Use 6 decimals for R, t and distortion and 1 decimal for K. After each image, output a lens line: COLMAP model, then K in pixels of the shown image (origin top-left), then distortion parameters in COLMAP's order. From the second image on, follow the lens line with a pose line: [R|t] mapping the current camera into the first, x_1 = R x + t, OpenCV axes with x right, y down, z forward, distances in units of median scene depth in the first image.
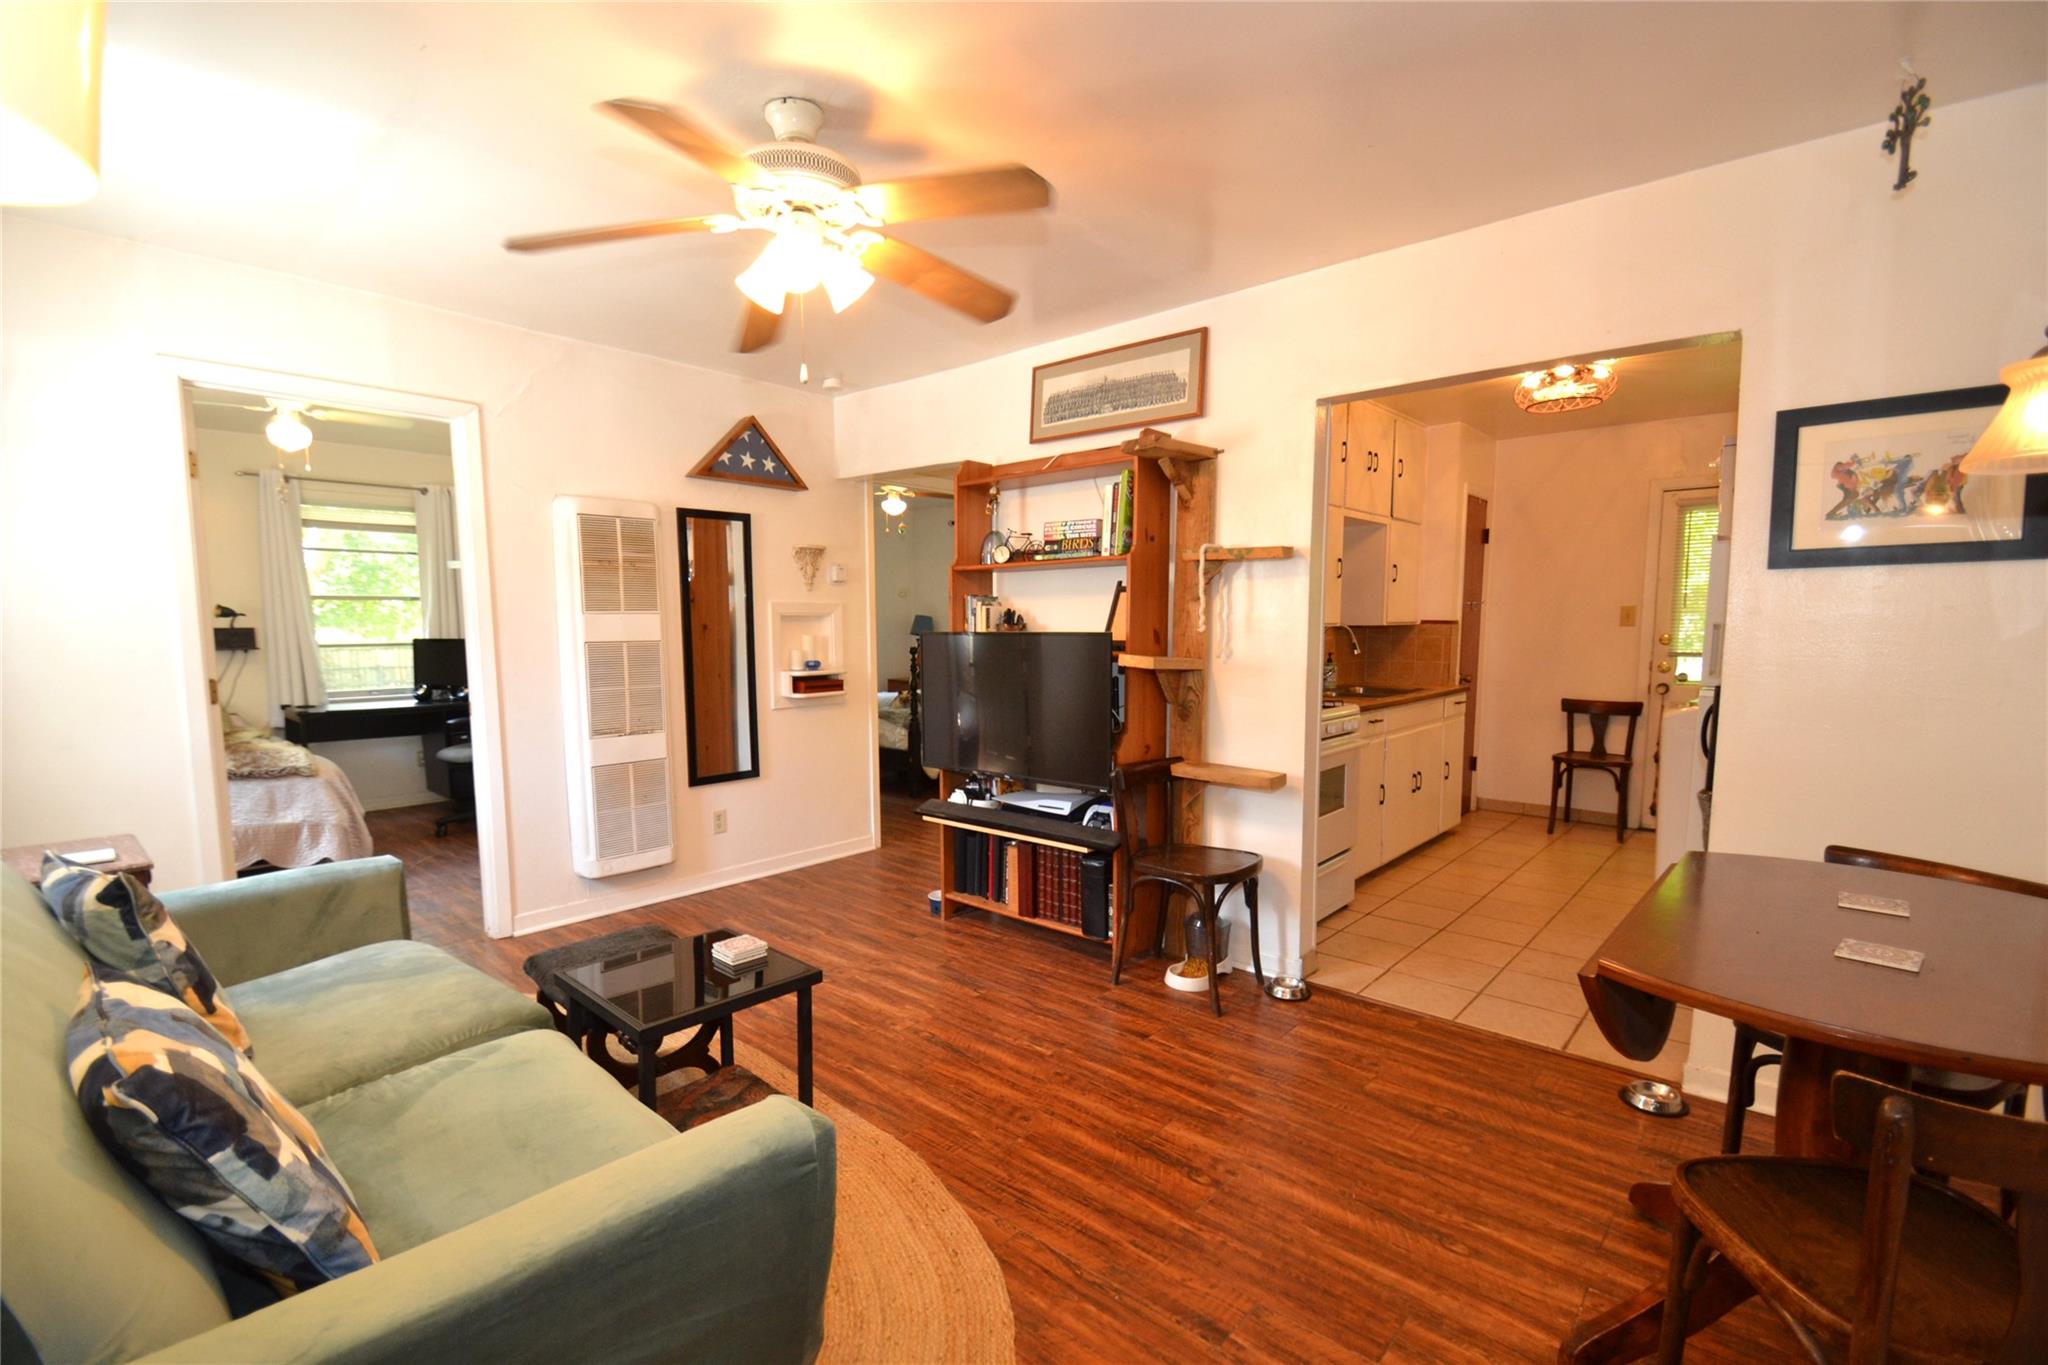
lens RADIAL K [[910.4, 0, 1010.4], [0, 910.4, 712.6], [0, 0, 1]] dist [0.004763, -0.011821]
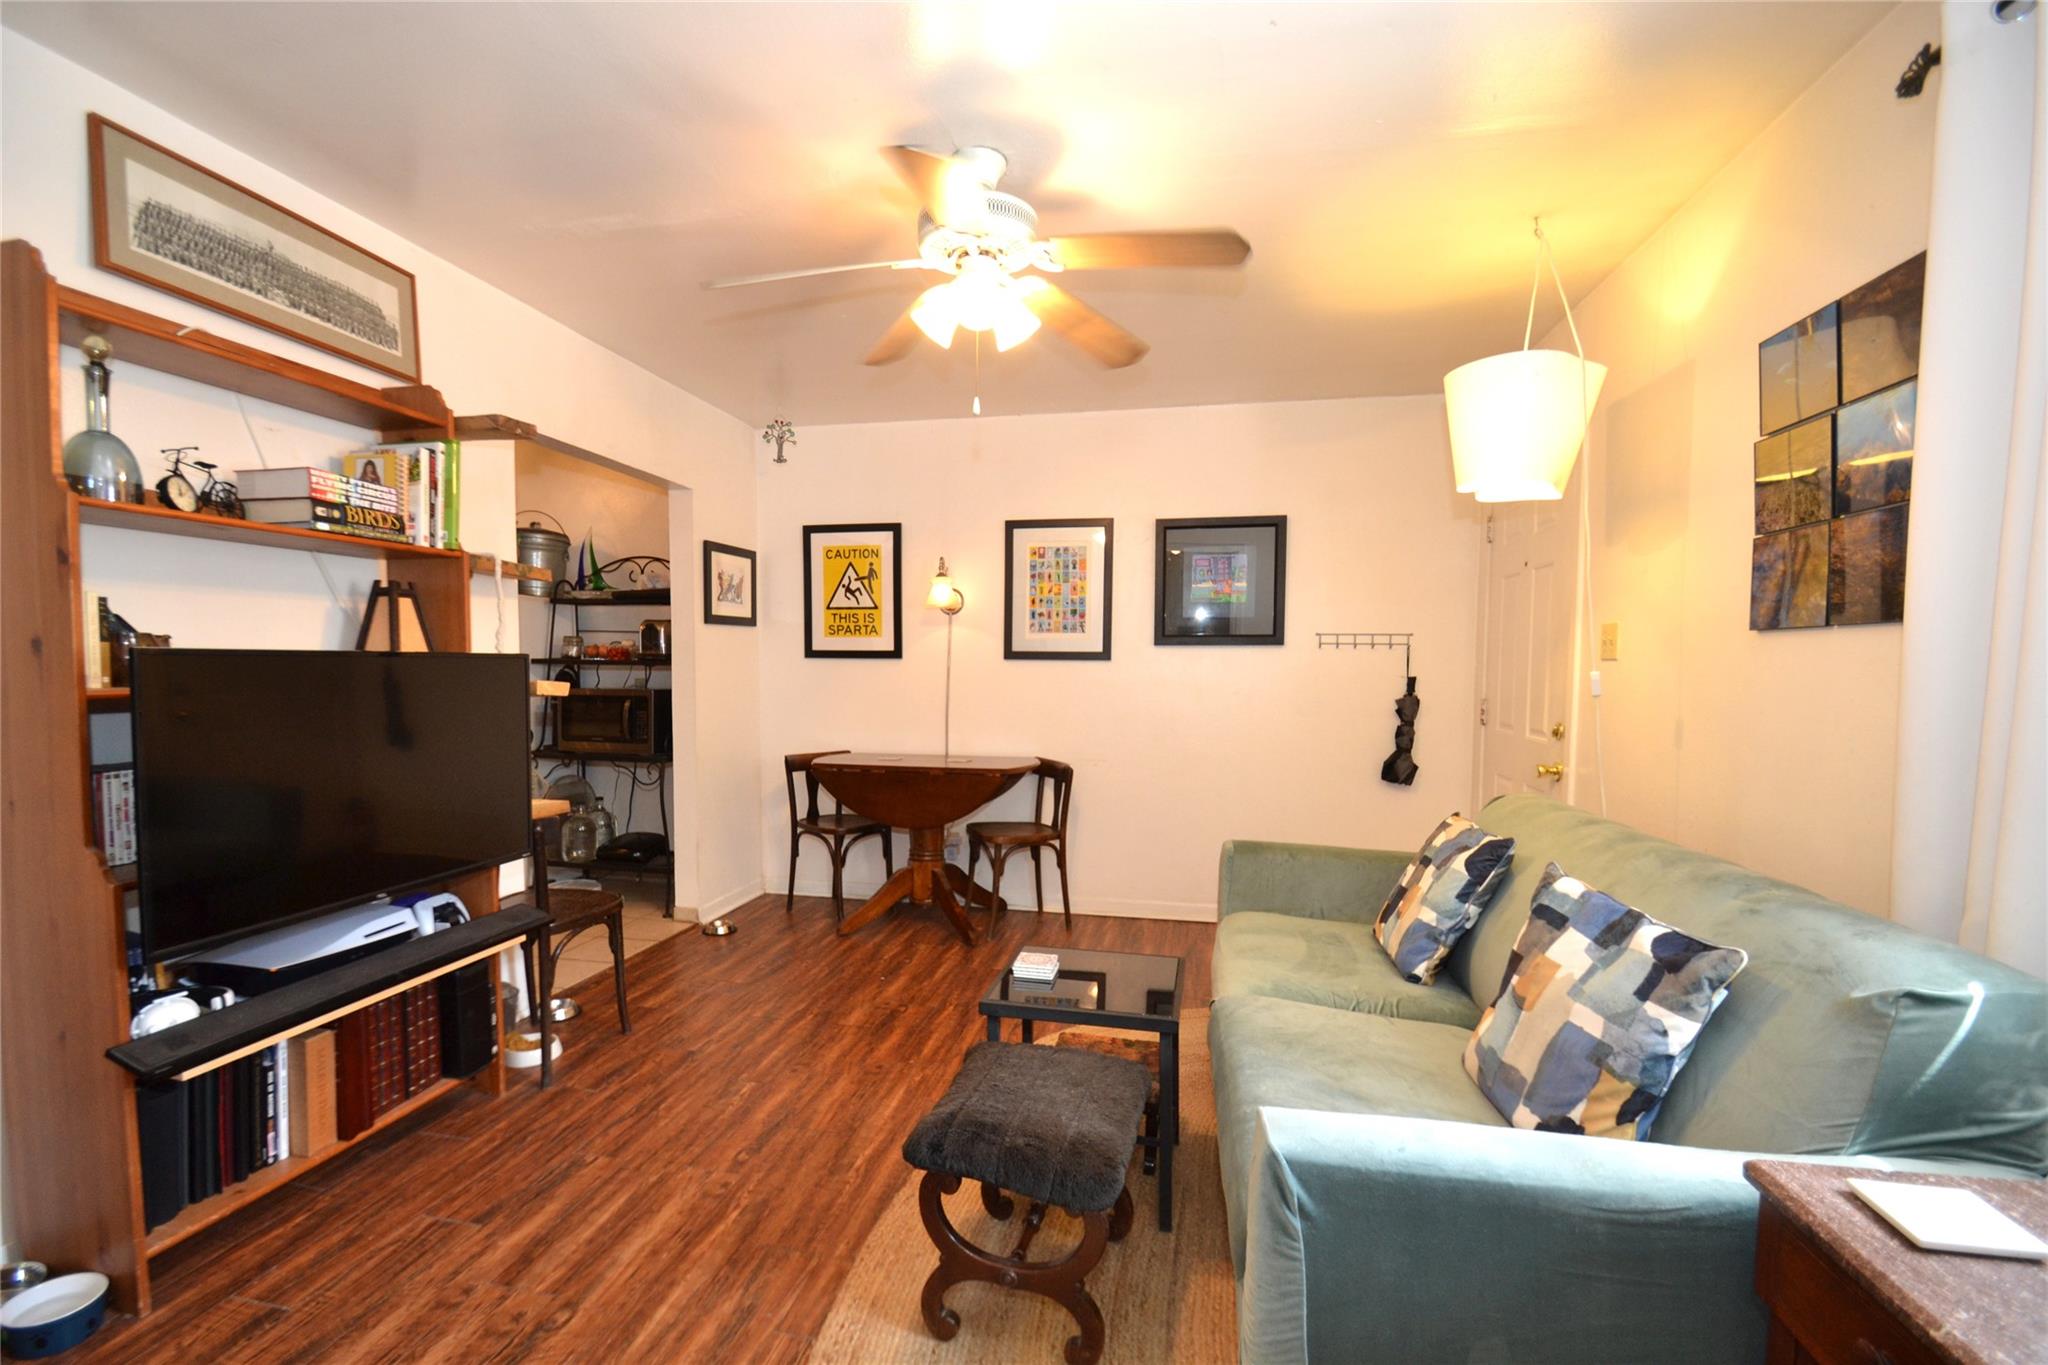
lens RADIAL K [[910.4, 0, 1010.4], [0, 910.4, 712.6], [0, 0, 1]] dist [0.004763, -0.011821]
pose [[-0.506492, -0.046045, 0.861014, -0.997559], [0.079132, 0.991877, 0.099593, -0.104002], [-0.858606, 0.118577, -0.498734, 1.305909]]
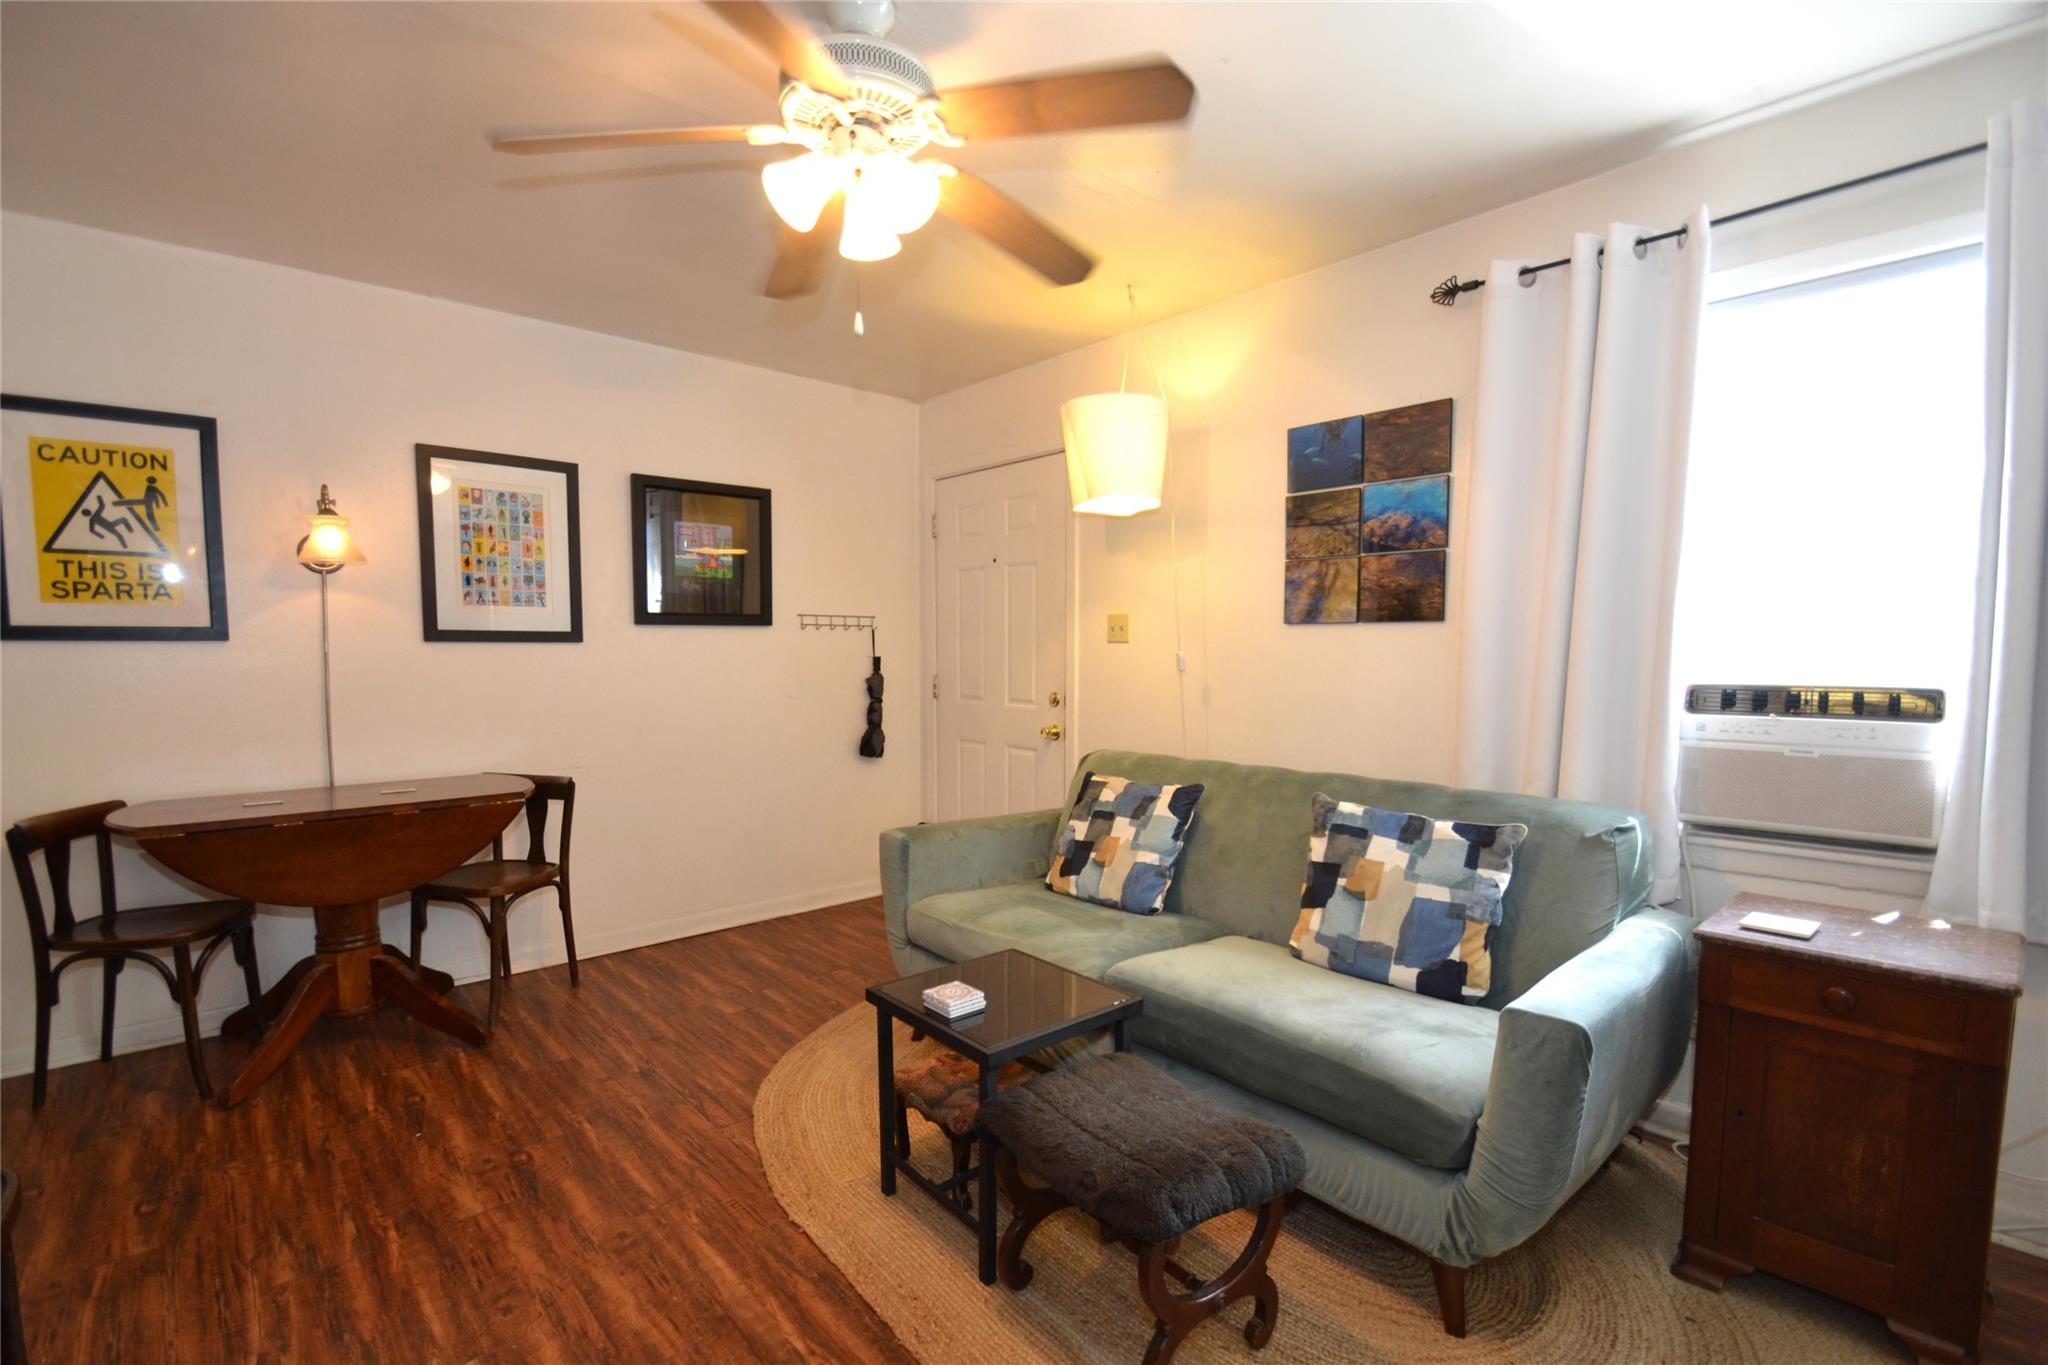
lens RADIAL K [[910.4, 0, 1010.4], [0, 910.4, 712.6], [0, 0, 1]] dist [0.004763, -0.011821]
pose [[-0.993187, -0.007632, 0.116280, -0.393477], [0.012395, 0.985273, 0.170540, -0.139129], [-0.115869, 0.170820, -0.978466, 1.577345]]
